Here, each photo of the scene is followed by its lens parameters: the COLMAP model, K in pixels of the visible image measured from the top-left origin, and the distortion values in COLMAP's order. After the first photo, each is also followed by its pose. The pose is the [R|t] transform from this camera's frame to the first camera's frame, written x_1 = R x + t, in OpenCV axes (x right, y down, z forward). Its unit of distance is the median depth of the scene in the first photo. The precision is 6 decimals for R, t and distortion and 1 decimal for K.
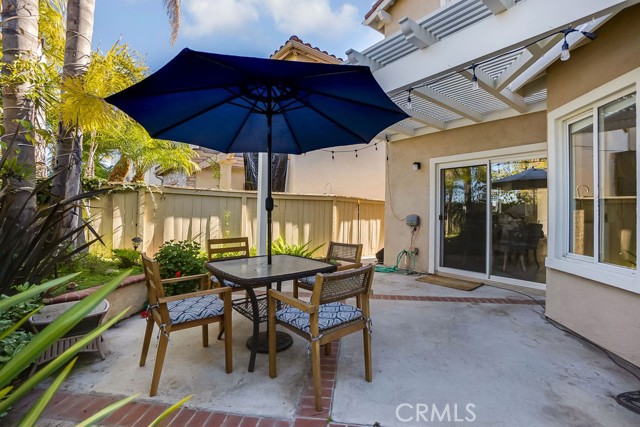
lens RADIAL K [[283.3, 0, 318.2], [0, 283.3, 214.4], [0, 0, 1]] dist [-0.060899, 0.021578]
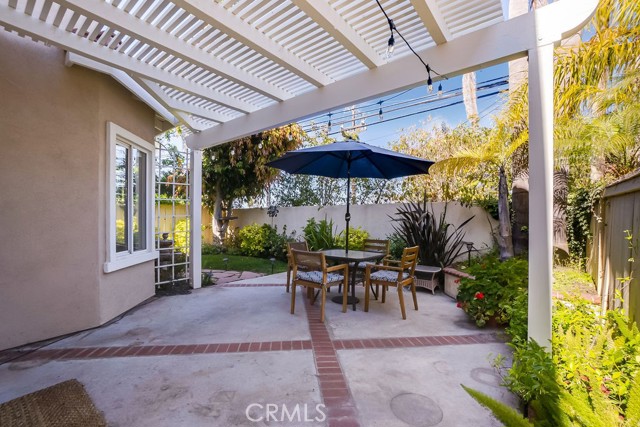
lens RADIAL K [[283.3, 0, 318.2], [0, 283.3, 214.4], [0, 0, 1]] dist [-0.060899, 0.021578]
pose [[-0.971451, -0.018411, -0.236526, 0.354278], [-0.018514, 0.999827, -0.001787, -0.039465], [0.236518, 0.002643, -0.971624, 2.342627]]
